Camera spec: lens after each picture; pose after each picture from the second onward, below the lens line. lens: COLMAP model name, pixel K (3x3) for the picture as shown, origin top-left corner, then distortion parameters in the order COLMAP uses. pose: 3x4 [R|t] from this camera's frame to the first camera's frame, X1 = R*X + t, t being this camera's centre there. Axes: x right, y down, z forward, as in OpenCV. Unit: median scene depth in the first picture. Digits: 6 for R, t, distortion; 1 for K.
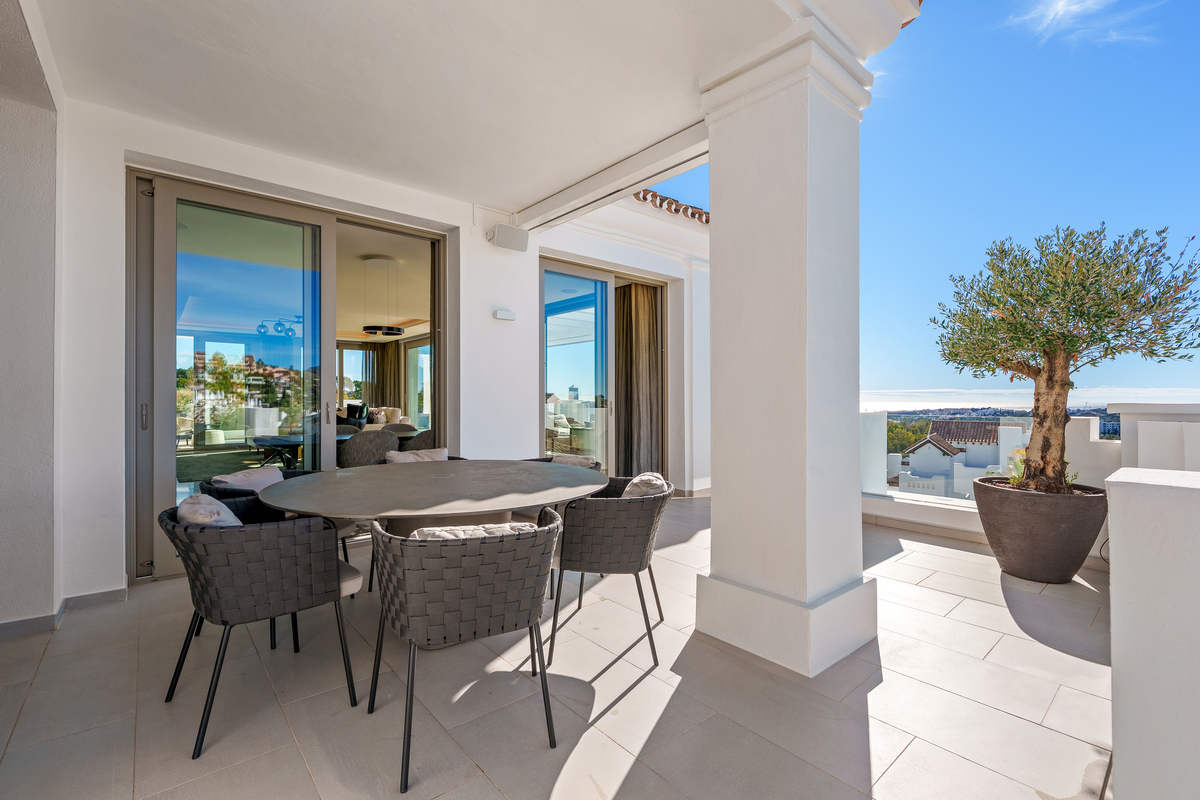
lens RADIAL K [[526.0, 0, 607.2], [0, 526.0, 398.4], [0, 0, 1]] dist [-0.000745, -0.000153]
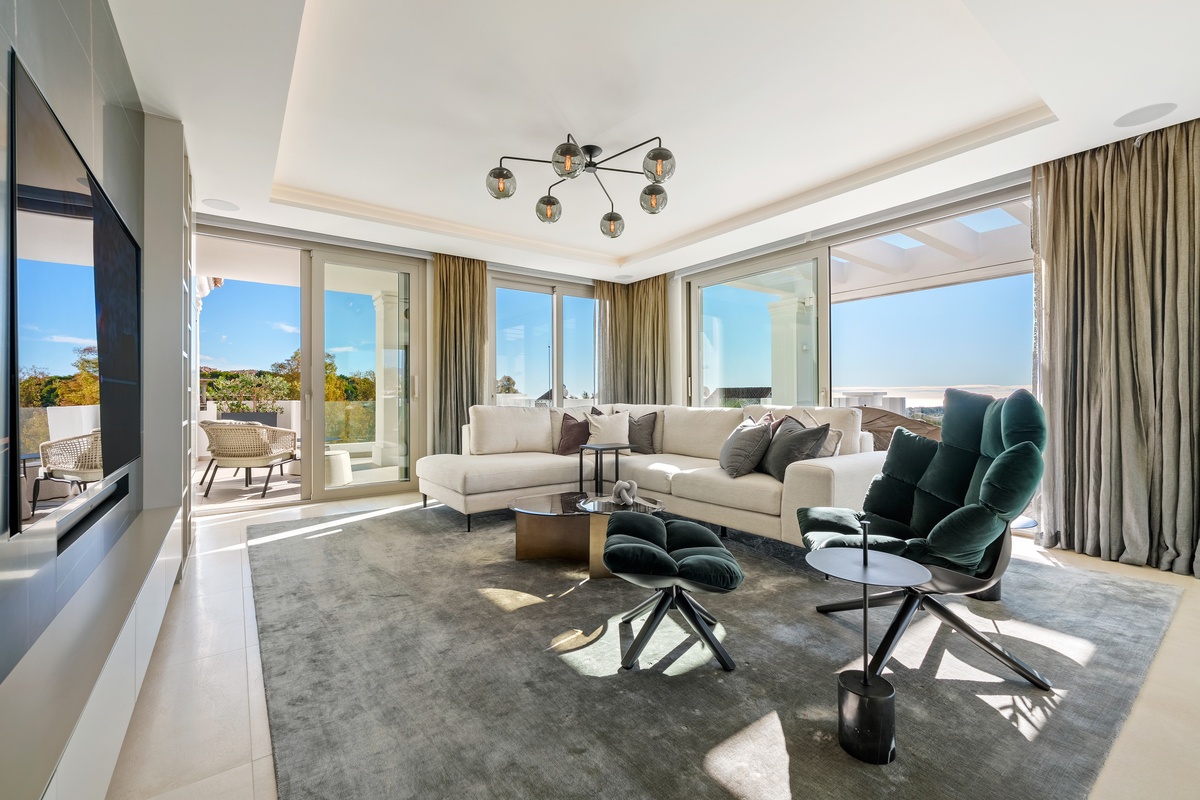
lens RADIAL K [[497.0, 0, 599.2], [0, 497.0, 400.3], [0, 0, 1]] dist [-0.000141, -0.000642]
pose [[0.996577, -0.005155, -0.082511, -0.417047], [0.005949, 0.999938, 0.009381, 0.006901], [0.082458, -0.009840, 0.996546, 0.501603]]
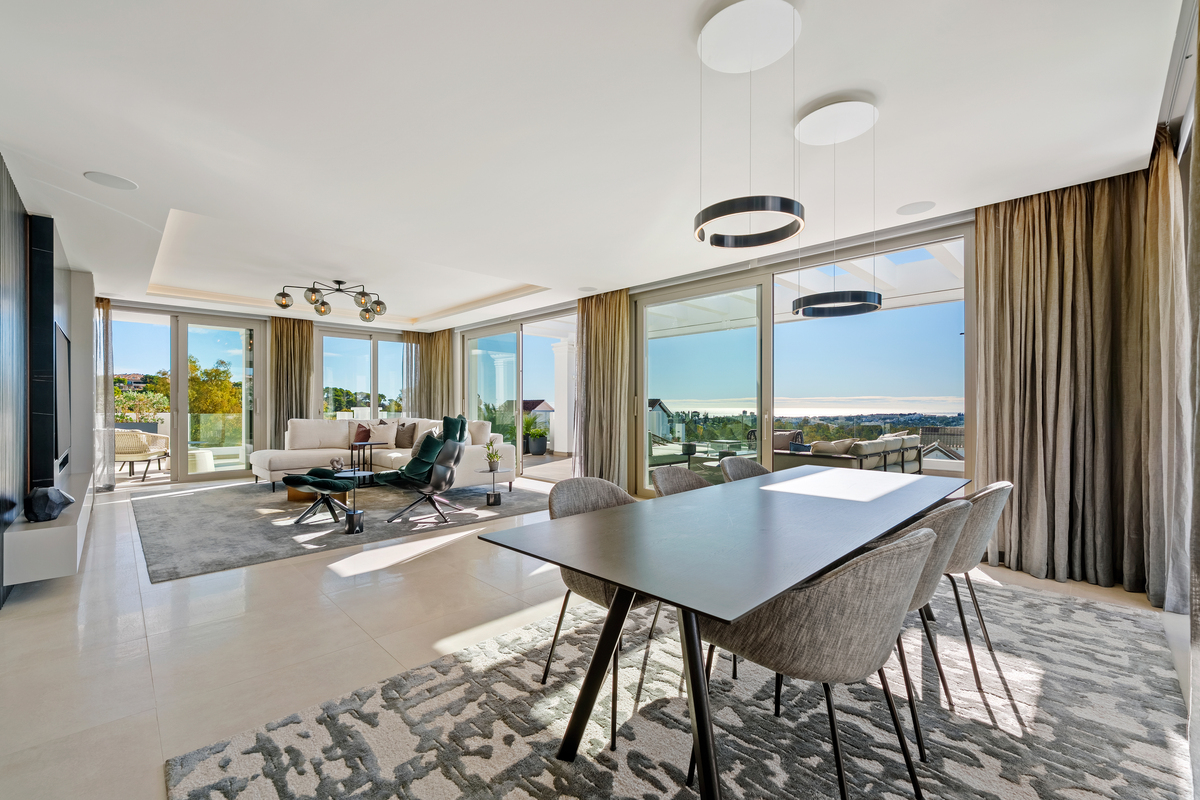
lens RADIAL K [[497.0, 0, 596.4], [0, 497.0, 407.7], [0, 0, 1]] dist [-0.000141, -0.000642]
pose [[0.998502, -0.000572, 0.054704, -0.226907], [0.000252, 0.999983, 0.005868, -0.001991], [-0.054706, -0.005845, 0.998485, 0.275130]]
